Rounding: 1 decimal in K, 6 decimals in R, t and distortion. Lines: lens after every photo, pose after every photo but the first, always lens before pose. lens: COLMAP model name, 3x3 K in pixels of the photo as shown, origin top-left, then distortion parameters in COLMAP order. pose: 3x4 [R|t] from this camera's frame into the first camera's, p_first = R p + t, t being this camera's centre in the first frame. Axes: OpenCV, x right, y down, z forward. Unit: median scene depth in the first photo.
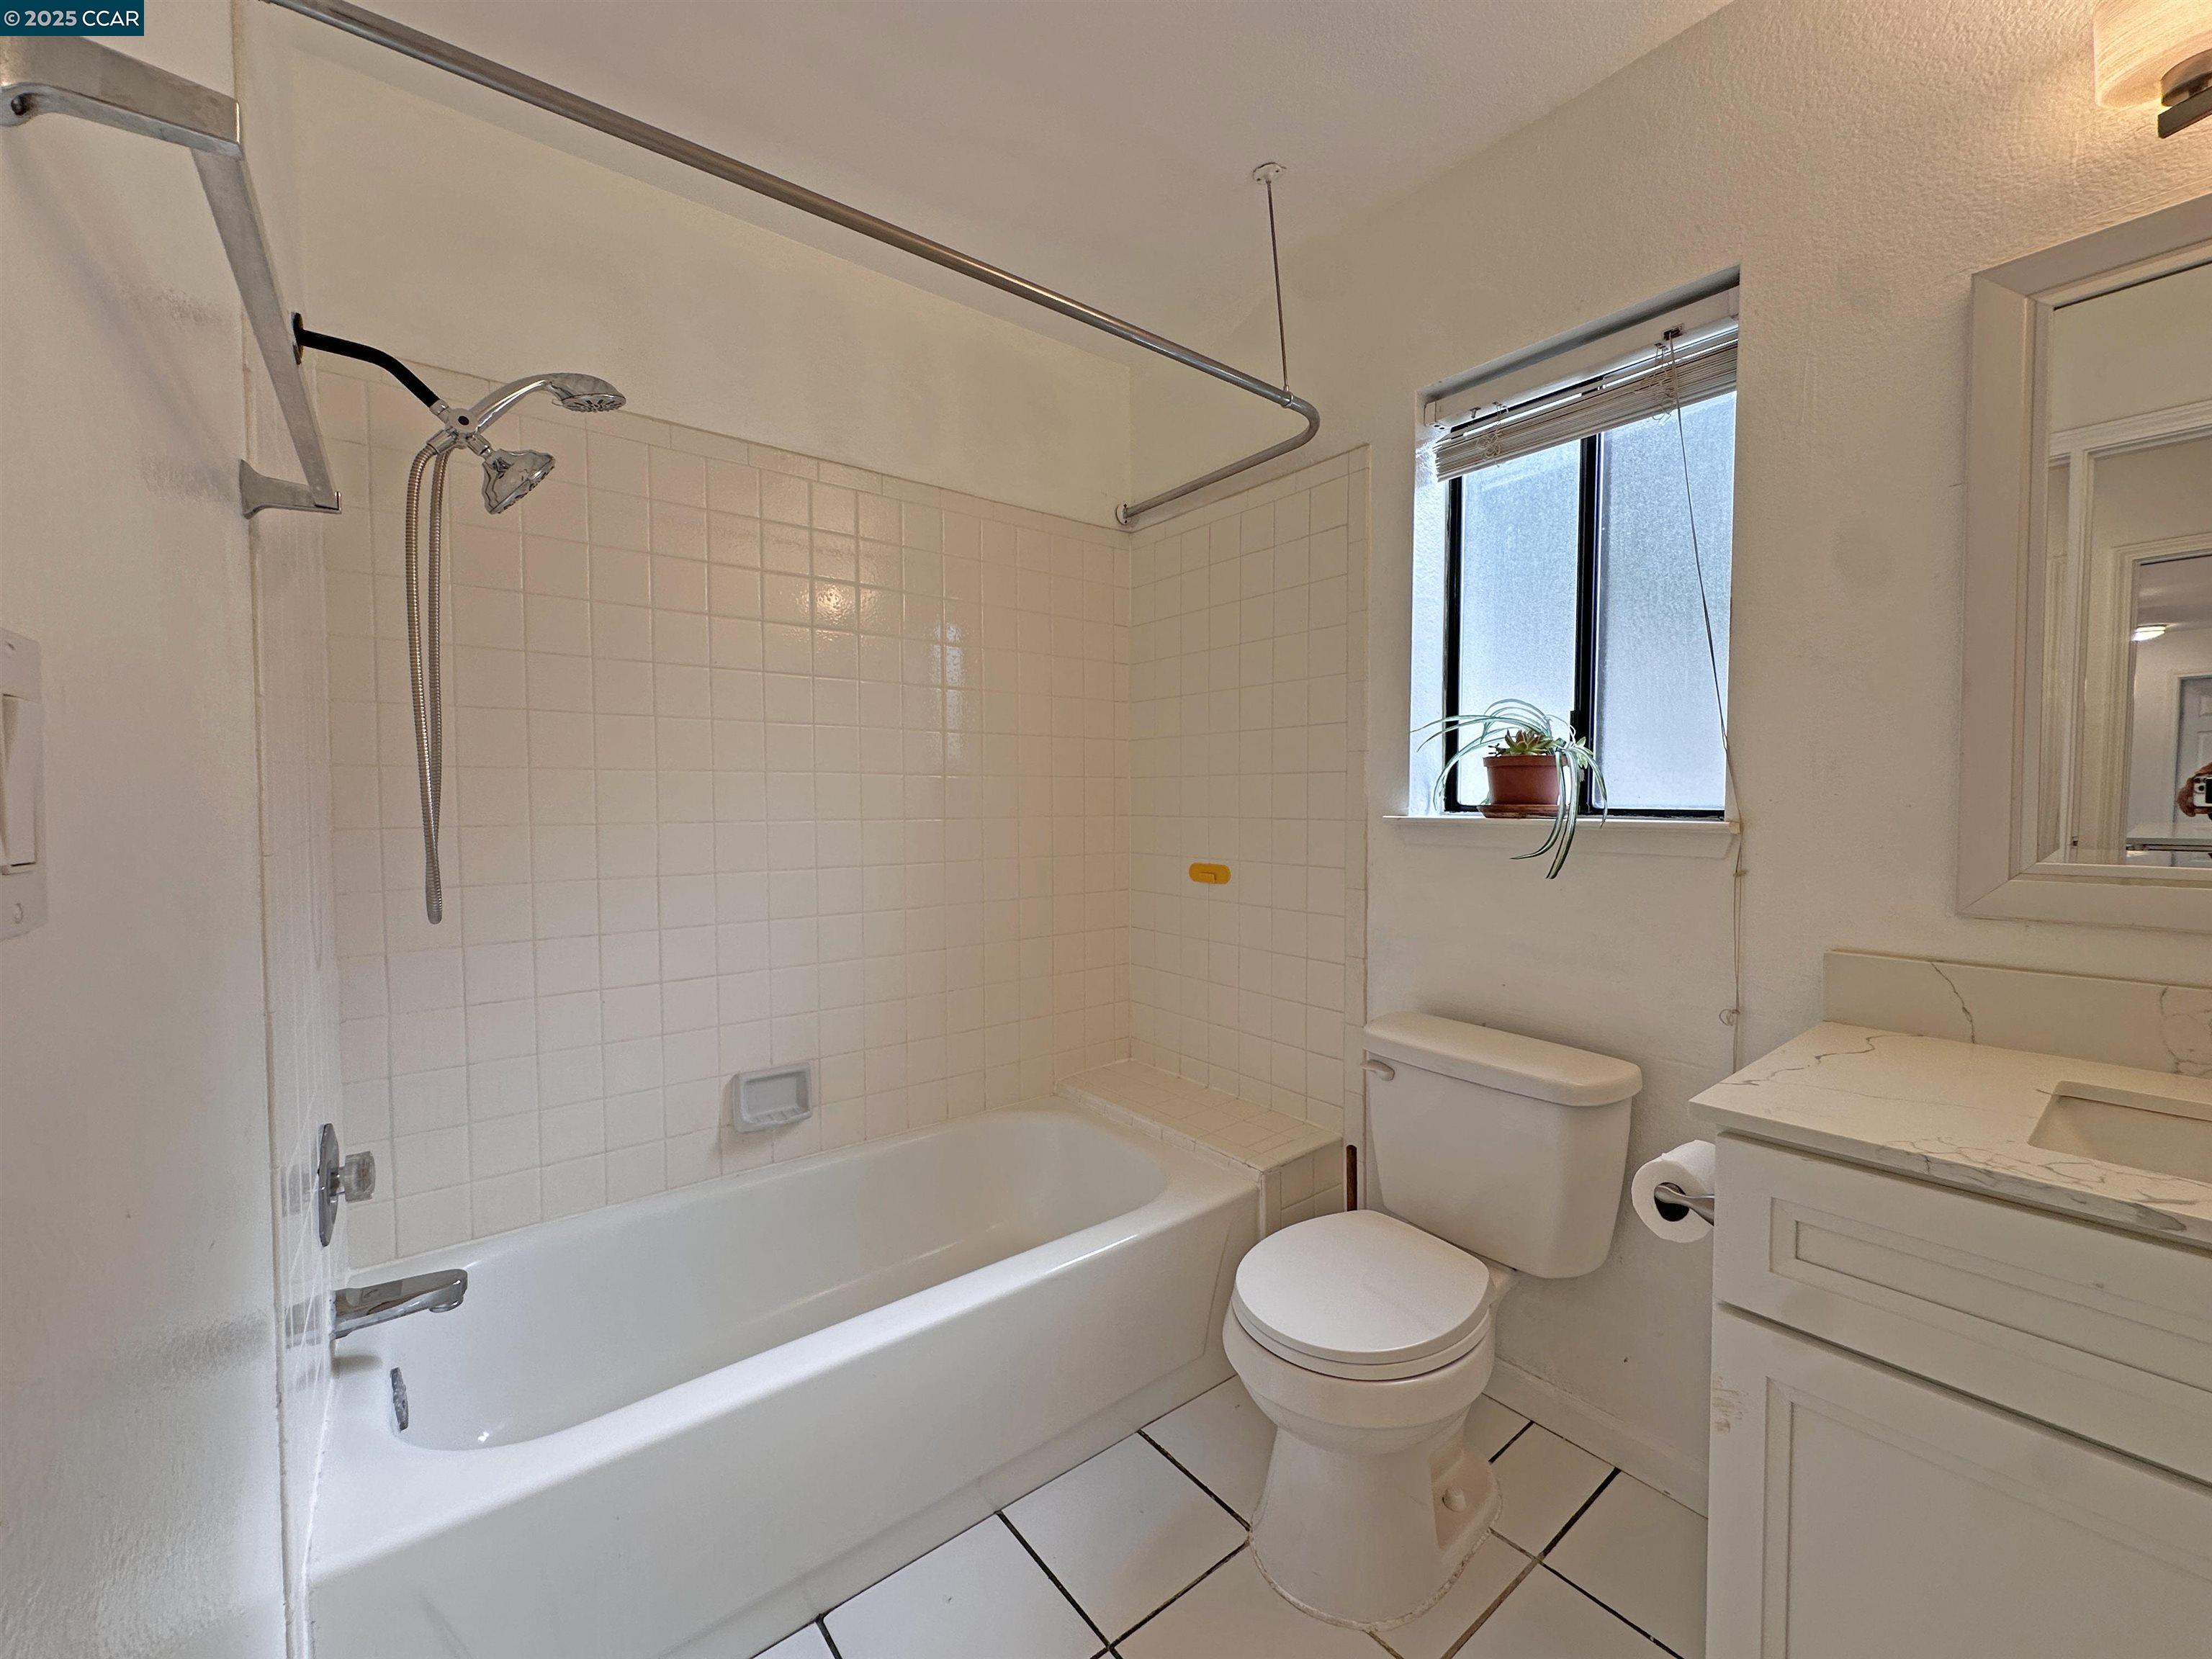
lens RADIAL K [[877.6, 0, 1108.0], [0, 877.6, 830.2], [0, 0, 1]] dist [-0.002247, -0.000672]
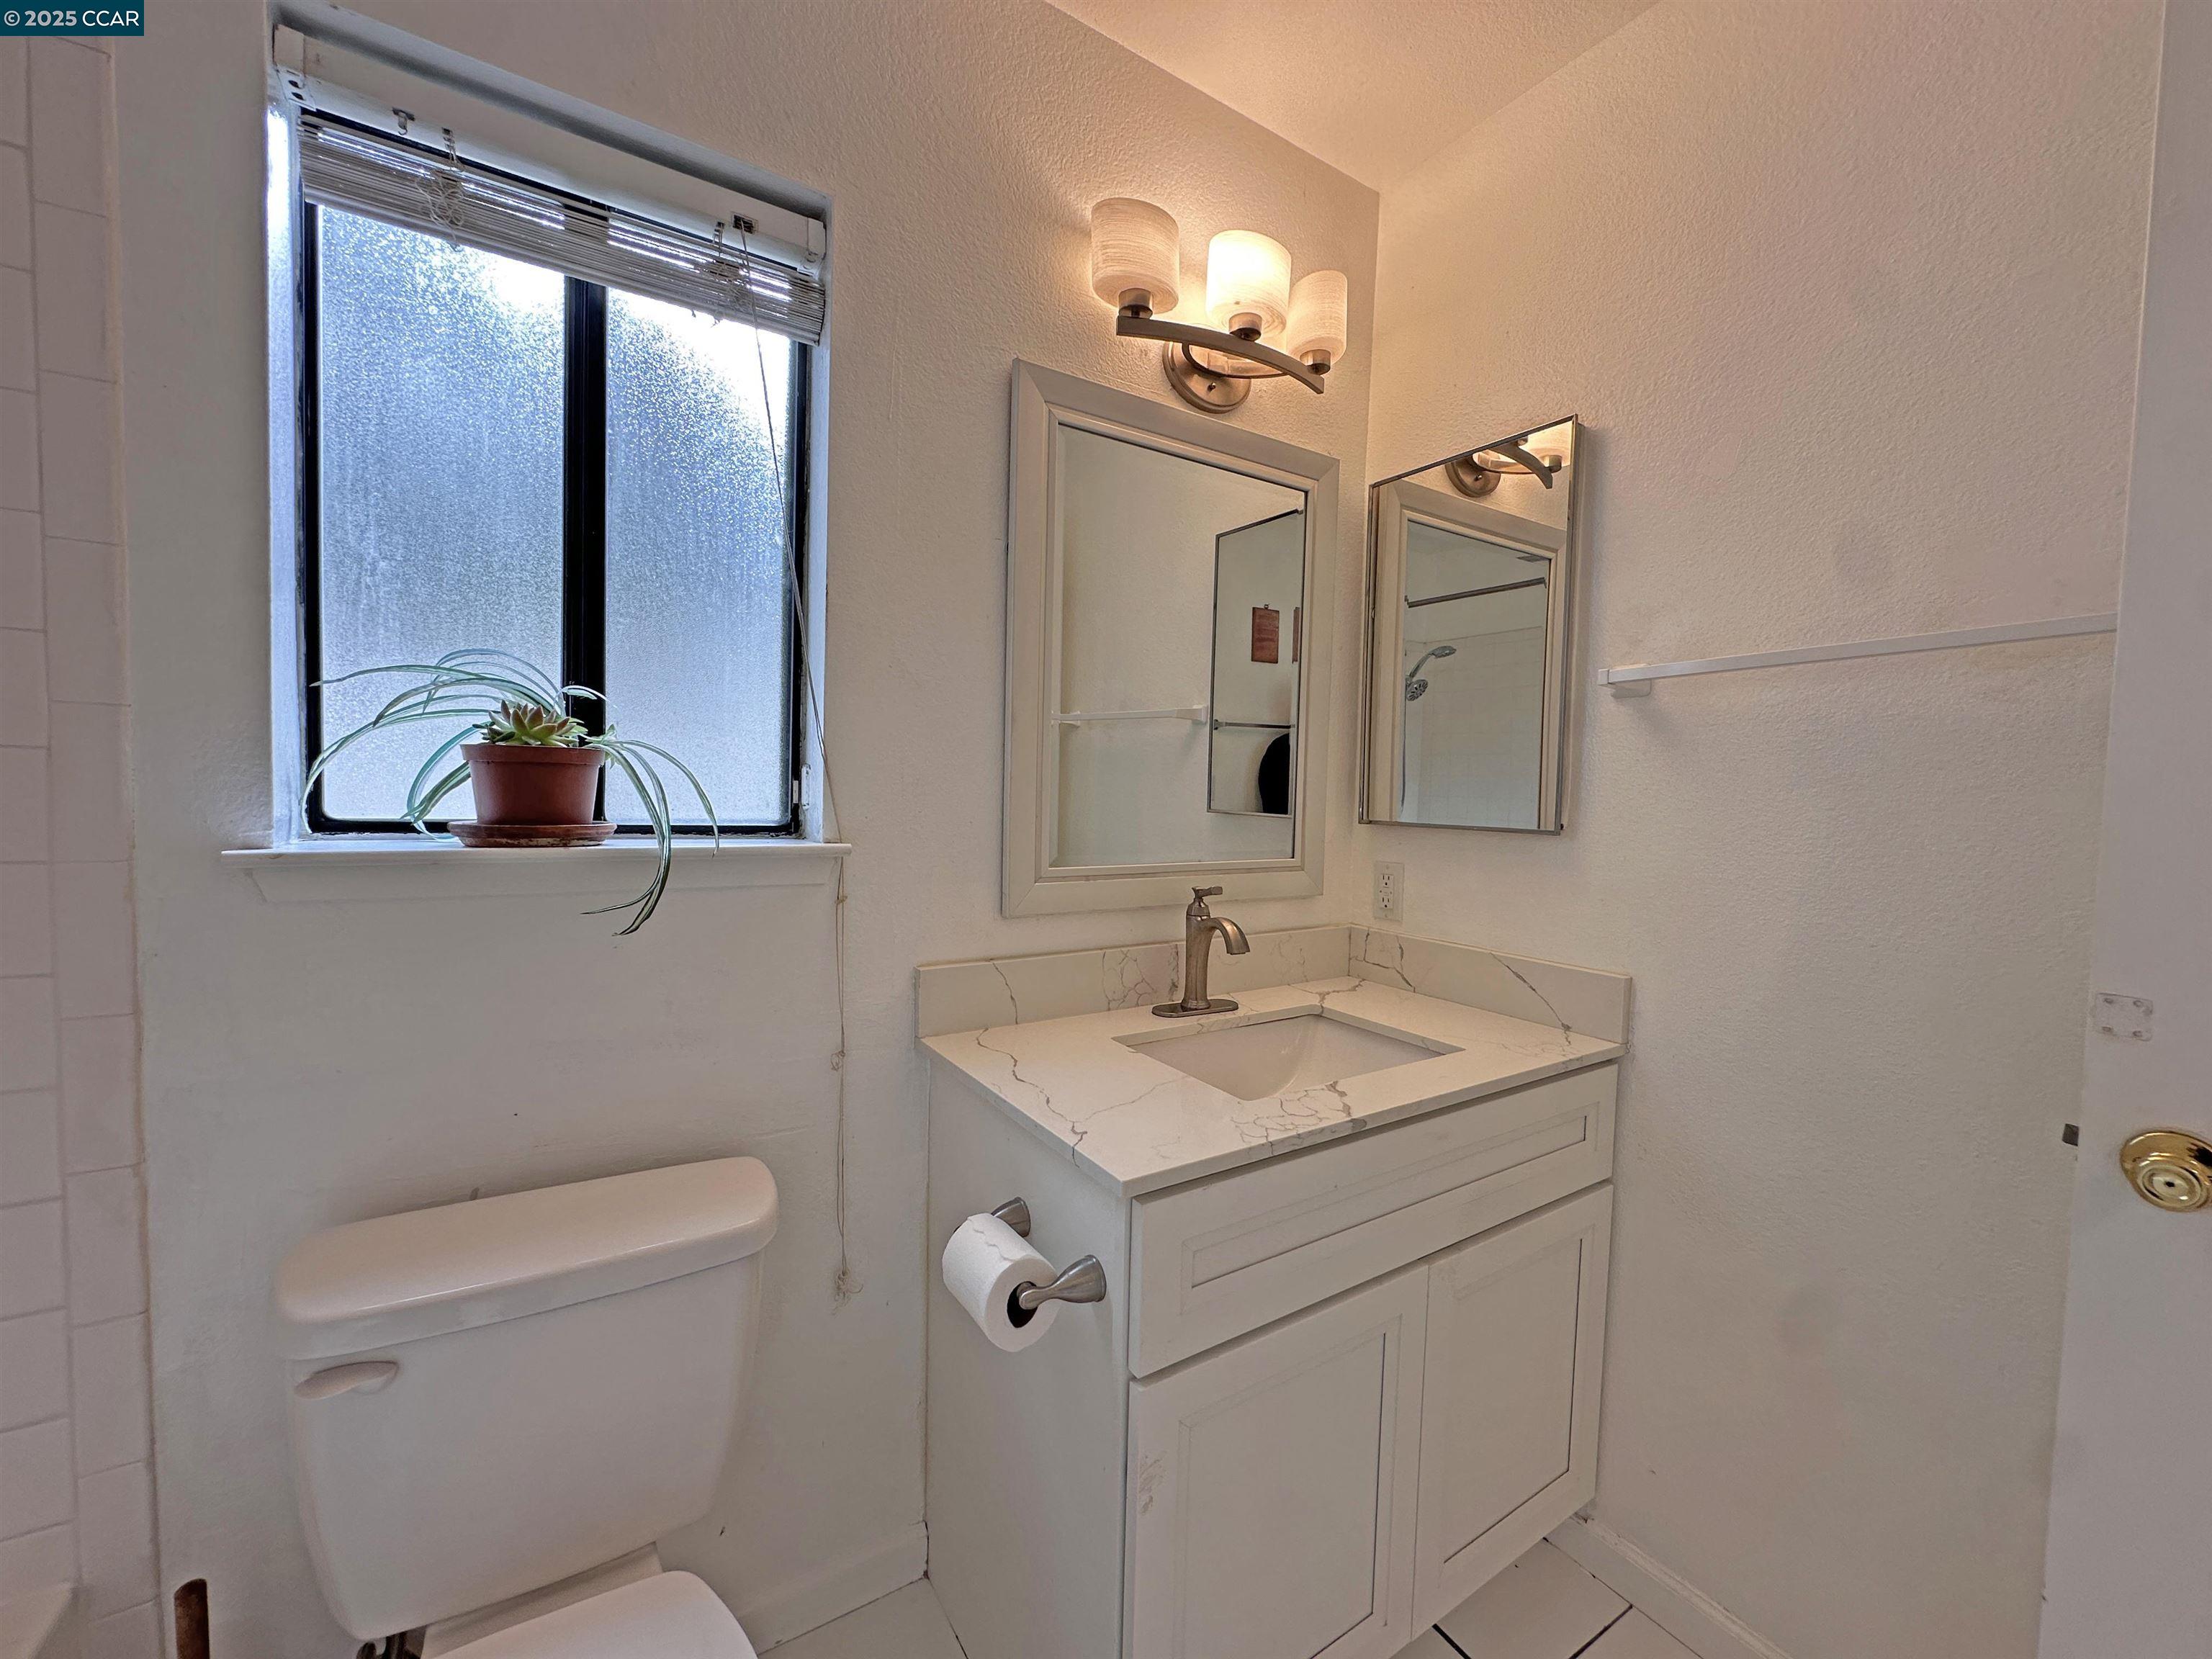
lens RADIAL K [[877.6, 0, 1108.0], [0, 877.6, 830.2], [0, 0, 1]] dist [-0.002247, -0.000672]
pose [[0.100868, -0.043142, 0.993964, -0.123737], [0.011284, 0.999045, 0.042217, -0.050465], [-0.994836, 0.006957, 0.101258, 0.575546]]
